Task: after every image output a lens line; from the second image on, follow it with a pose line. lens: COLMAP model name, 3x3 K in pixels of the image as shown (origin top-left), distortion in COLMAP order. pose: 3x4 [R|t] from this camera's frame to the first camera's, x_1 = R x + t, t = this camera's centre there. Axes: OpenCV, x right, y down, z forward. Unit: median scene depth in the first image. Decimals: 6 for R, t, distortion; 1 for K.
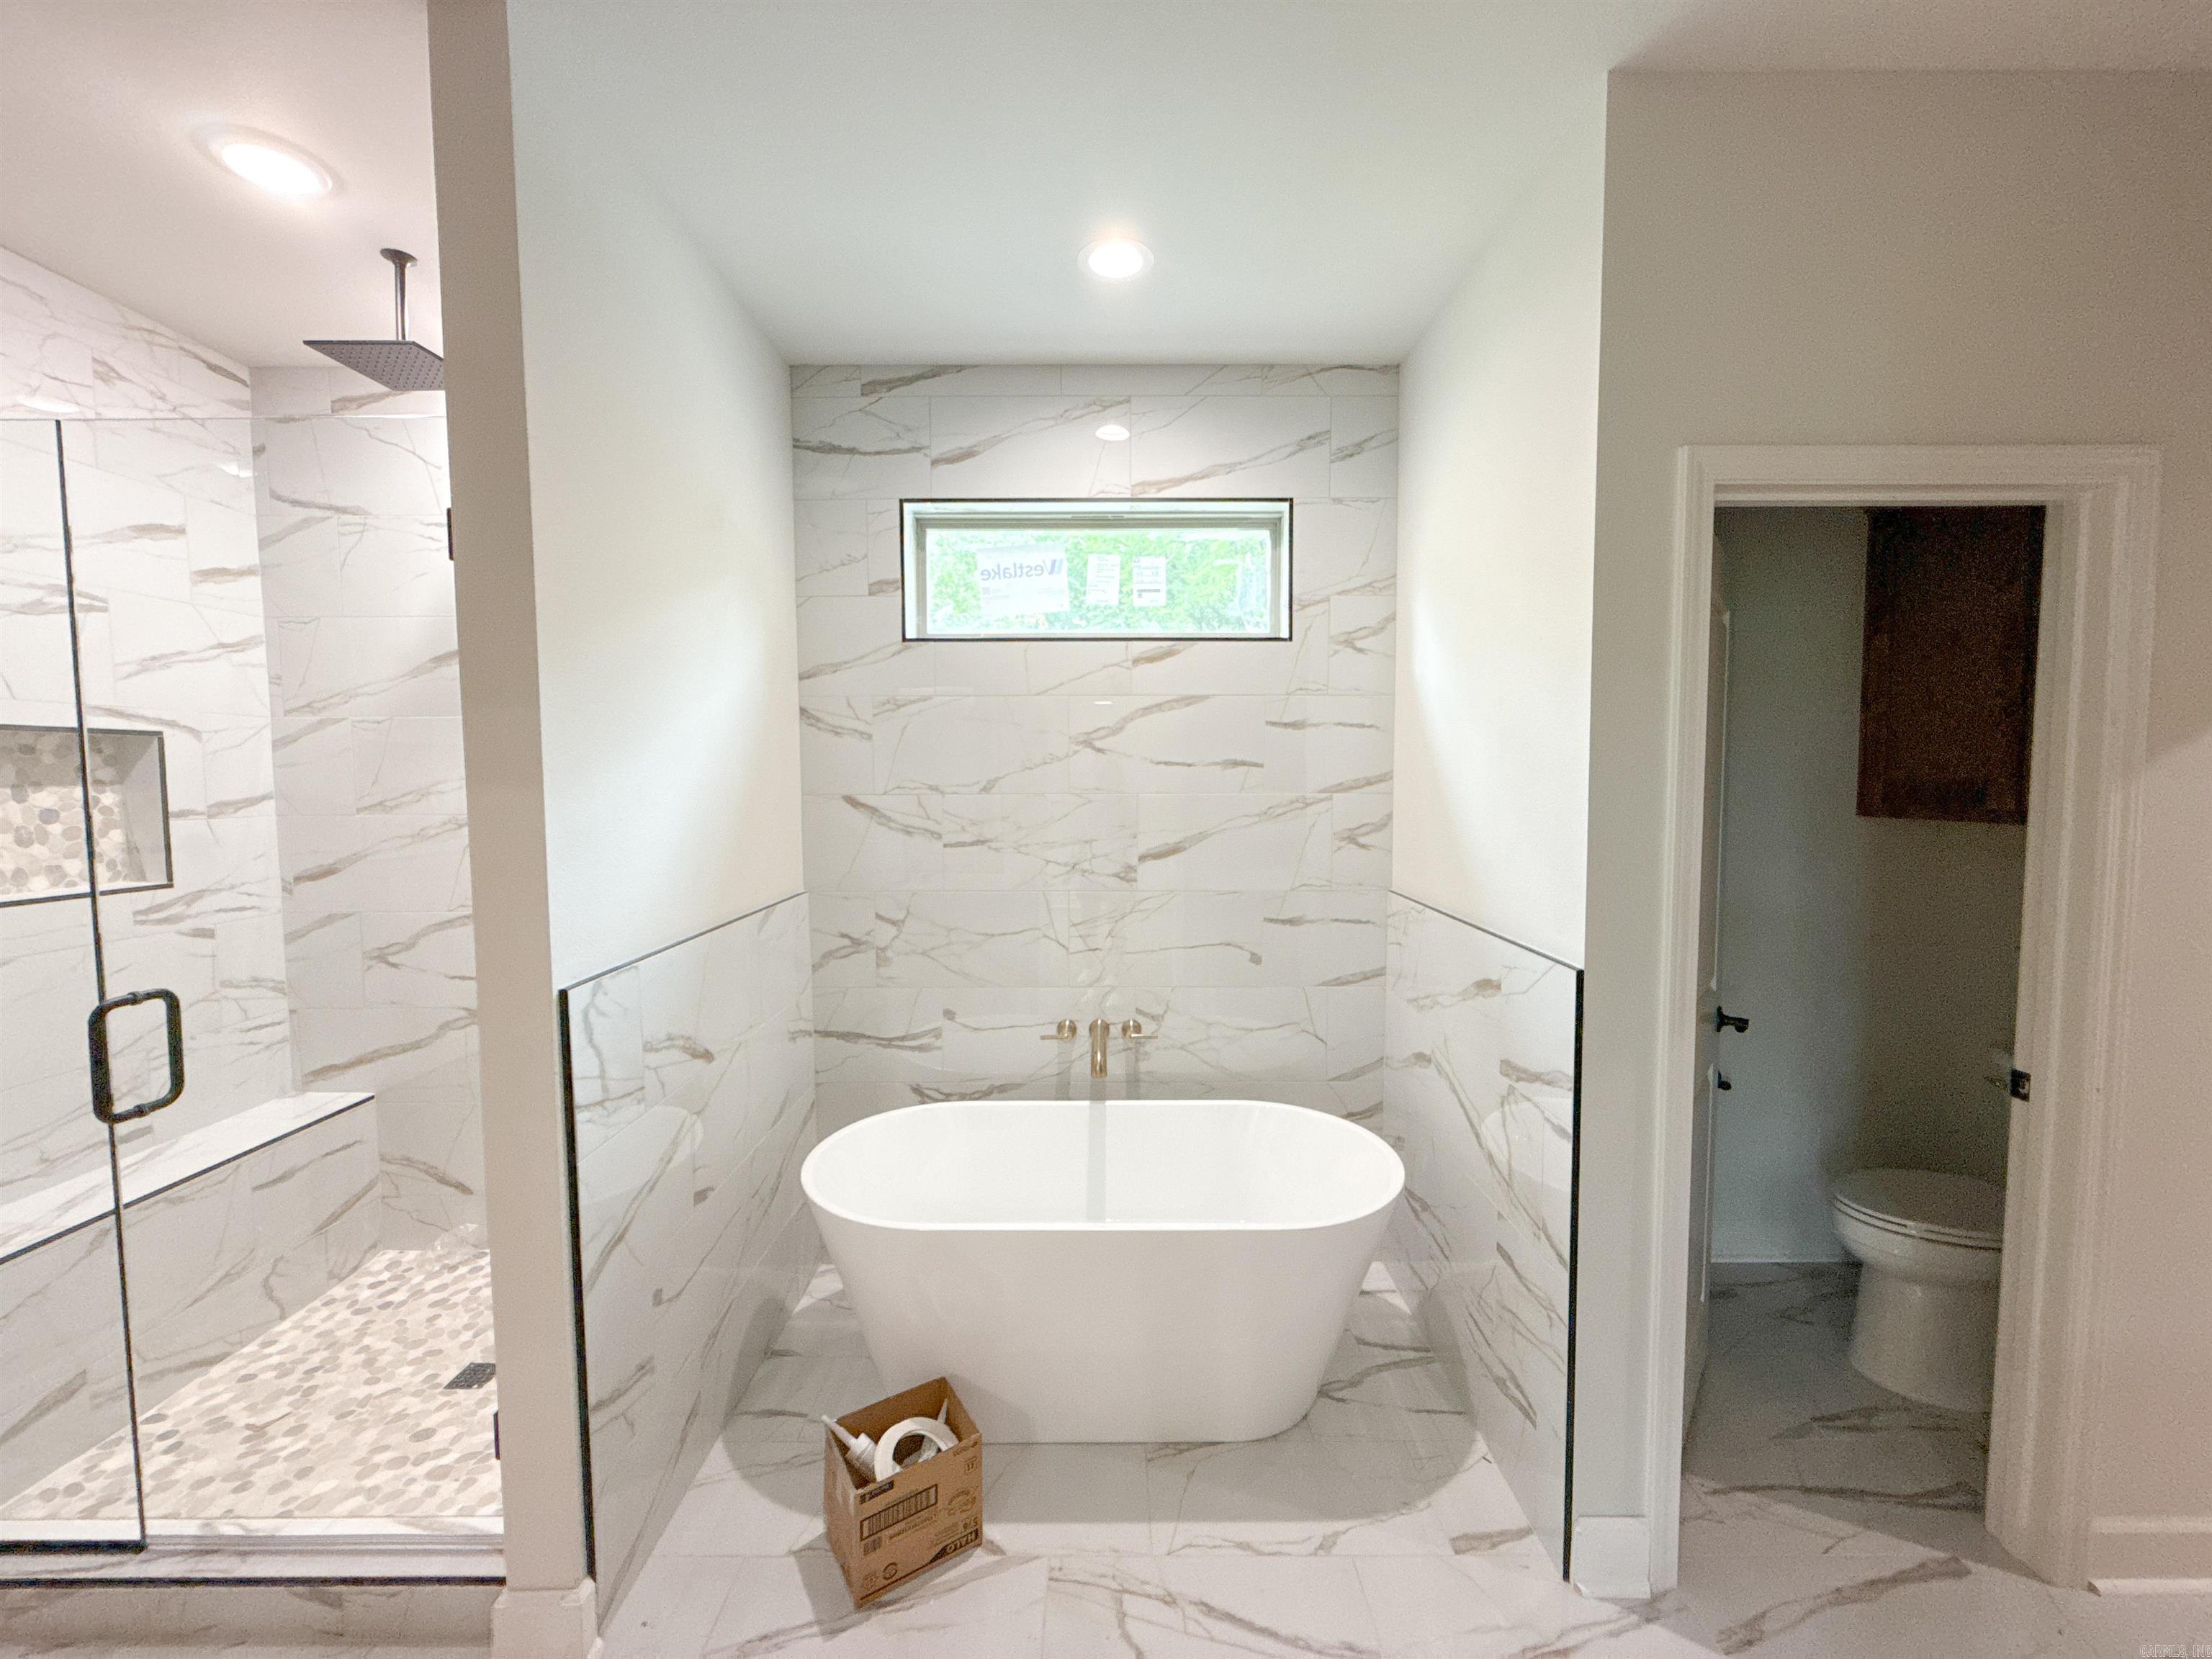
lens RADIAL K [[879.0, 0, 1106.3], [0, 879.0, 828.3], [0, 0, 1]] dist [0.001202, -0.000263]
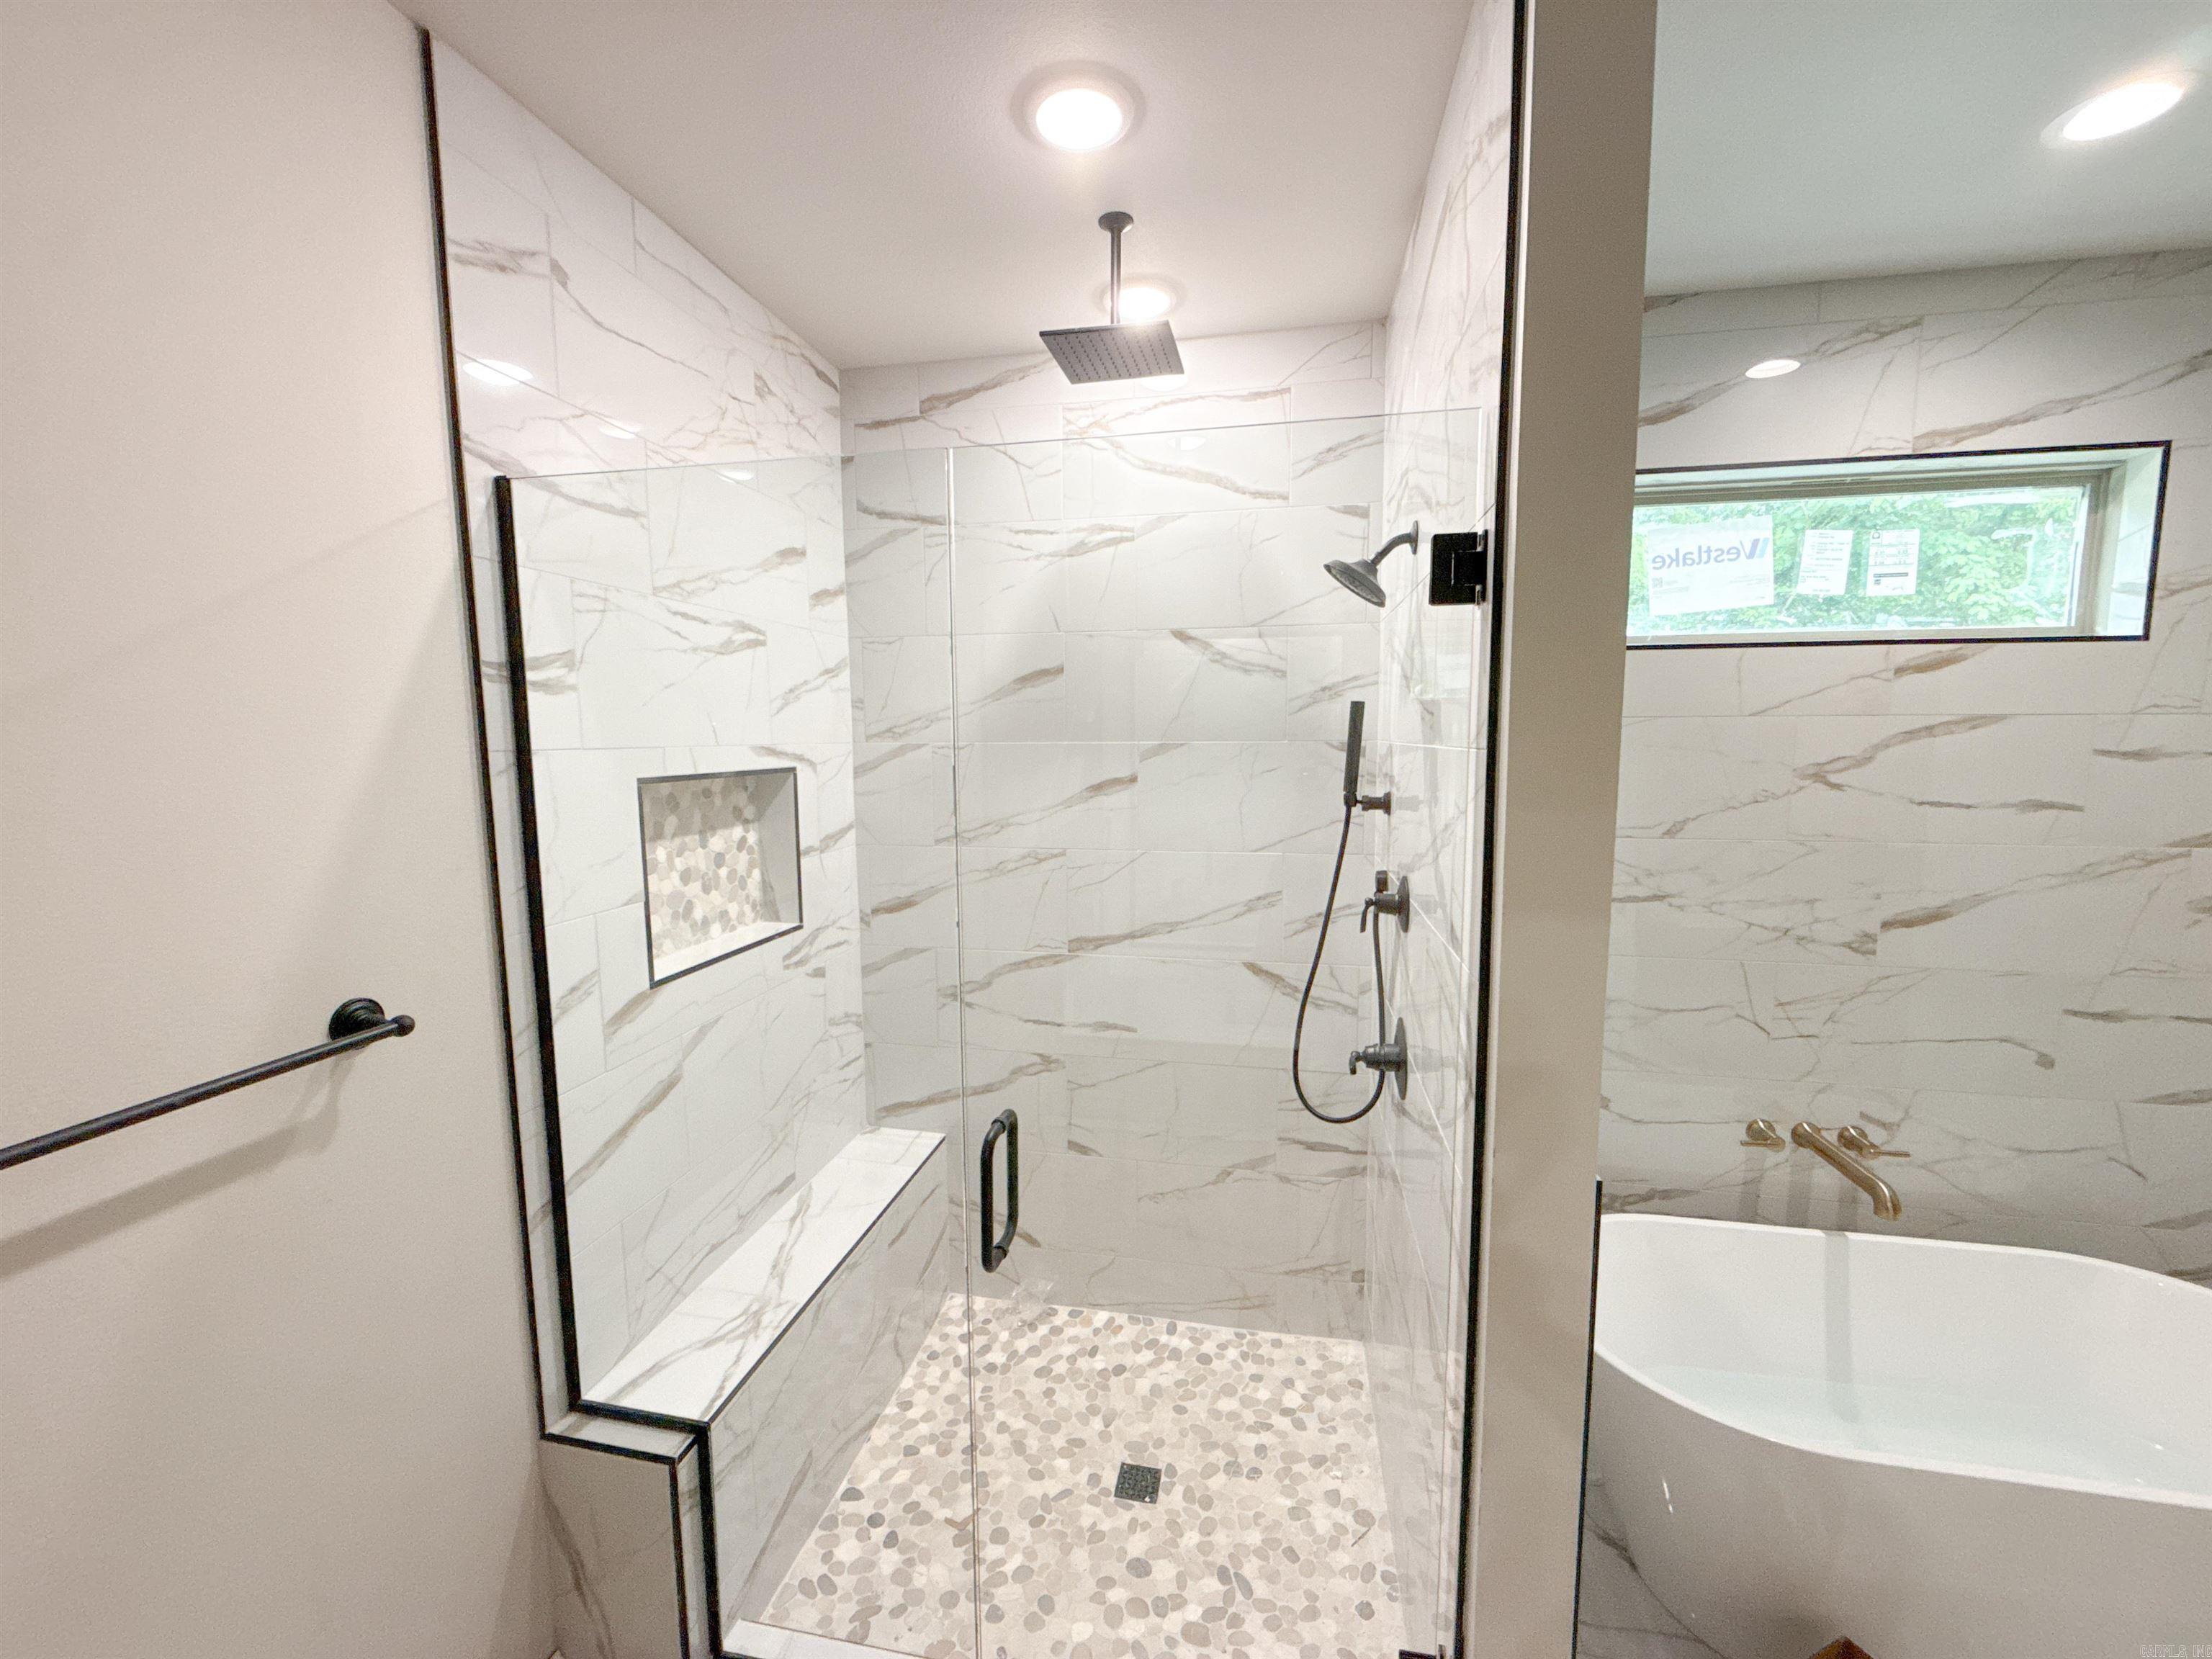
lens RADIAL K [[879.0, 0, 1112.6], [0, 879.0, 829.5], [0, 0, 1]] dist [0.001202, -0.000263]
pose [[0.981690, 0.019375, -0.189499, -0.495408], [-0.010564, 0.998820, 0.047395, -0.081793], [0.190194, -0.044525, 0.980736, 0.111967]]
